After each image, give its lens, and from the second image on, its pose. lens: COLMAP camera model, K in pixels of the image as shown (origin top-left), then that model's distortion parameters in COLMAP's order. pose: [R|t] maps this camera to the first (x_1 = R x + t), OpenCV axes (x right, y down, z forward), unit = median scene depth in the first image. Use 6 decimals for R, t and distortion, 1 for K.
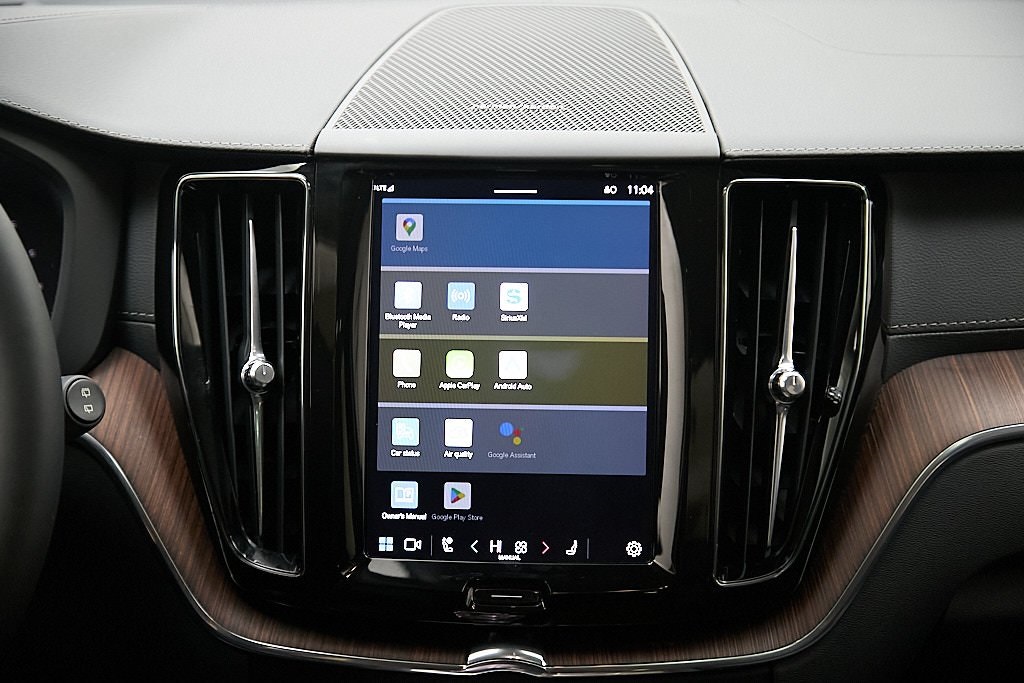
lens RADIAL K [[2217.7, 0, 500.8], [0, 2217.7, 349.6], [0, 0, 1]] dist [-0.040585, 0.000000]
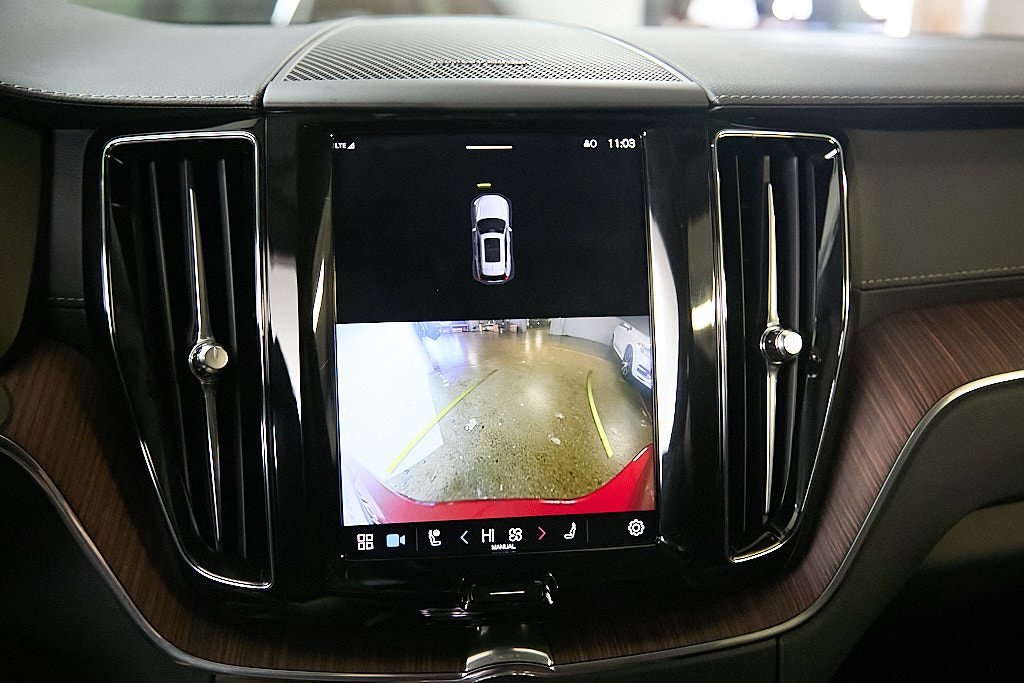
lens RADIAL K [[1060.3, 0, 514.8], [0, 1060.3, 347.2], [0, 0, 1]] dist [0.024379, 0.000000]
pose [[0.982752, -0.044711, 0.179440, -0.066013], [0.044757, 0.998991, 0.003794, 0.010343], [-0.179428, 0.004302, 0.983762, 0.568502]]
